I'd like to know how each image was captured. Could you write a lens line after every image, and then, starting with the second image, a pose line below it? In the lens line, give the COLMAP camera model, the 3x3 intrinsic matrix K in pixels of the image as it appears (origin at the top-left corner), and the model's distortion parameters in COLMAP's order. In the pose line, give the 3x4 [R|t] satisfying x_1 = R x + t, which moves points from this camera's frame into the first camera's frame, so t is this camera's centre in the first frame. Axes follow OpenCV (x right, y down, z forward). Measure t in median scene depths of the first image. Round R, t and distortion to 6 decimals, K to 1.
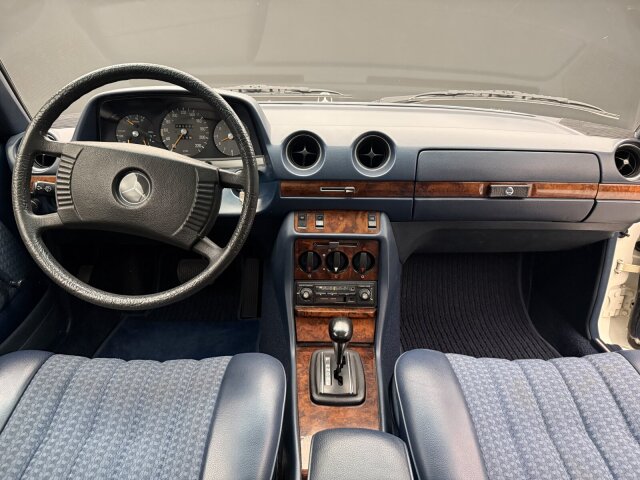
lens RADIAL K [[456.6, 0, 323.7], [0, 456.6, 237.5], [0, 0, 1]] dist [0.015071, -0.031219]
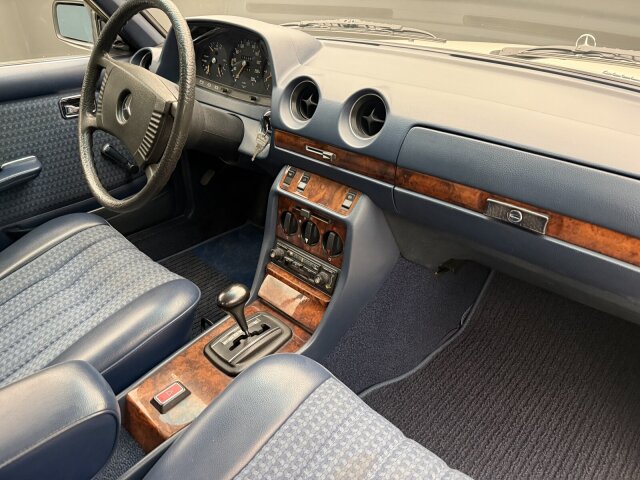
lens RADIAL K [[456.6, 0, 315.5], [0, 456.6, 242.6], [0, 0, 1]] dist [0.015071, -0.031219]
pose [[0.728017, 0.344265, -0.592852, 0.575274], [-0.257498, 0.938768, 0.228930, -0.136361], [0.635363, -0.014007, 0.772086, 0.323951]]
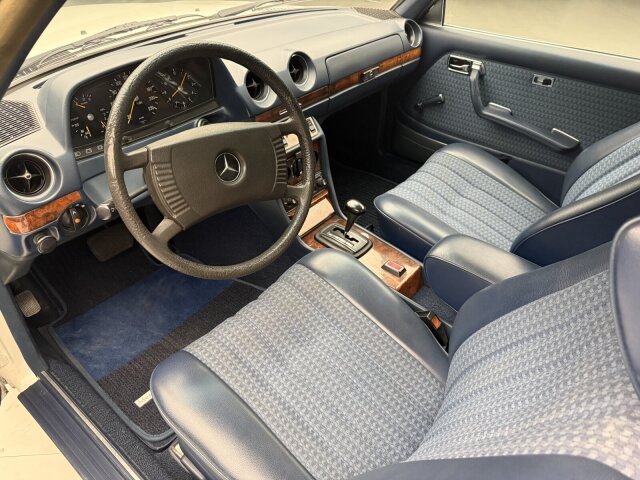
lens RADIAL K [[456.6, 0, 320.2], [0, 456.6, 235.1], [0, 0, 1]] dist [0.015071, -0.031219]
pose [[0.627261, -0.475245, 0.616997, -0.790491], [0.287607, 0.877584, 0.383573, -0.243876], [-0.723758, -0.063148, 0.687159, 0.103504]]
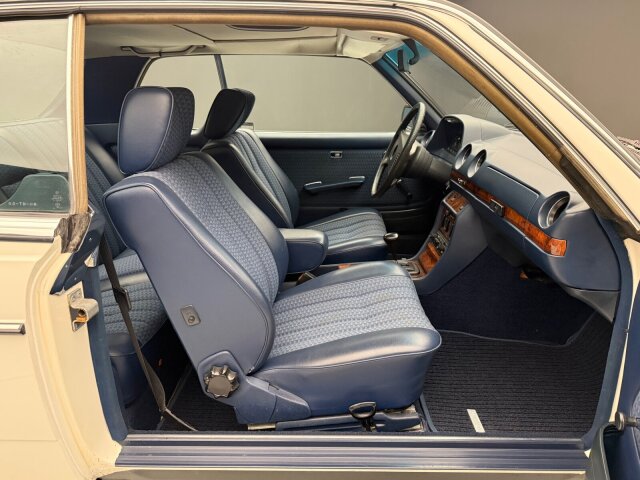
lens RADIAL K [[456.6, 0, 320.9], [0, 456.6, 239.4], [0, 0, 1]] dist [0.015071, -0.031219]
pose [[-0.022472, 0.296740, -0.954694, 1.576801], [-0.377636, 0.881669, 0.282931, -0.188324], [0.925681, 0.366885, 0.092247, 0.465323]]
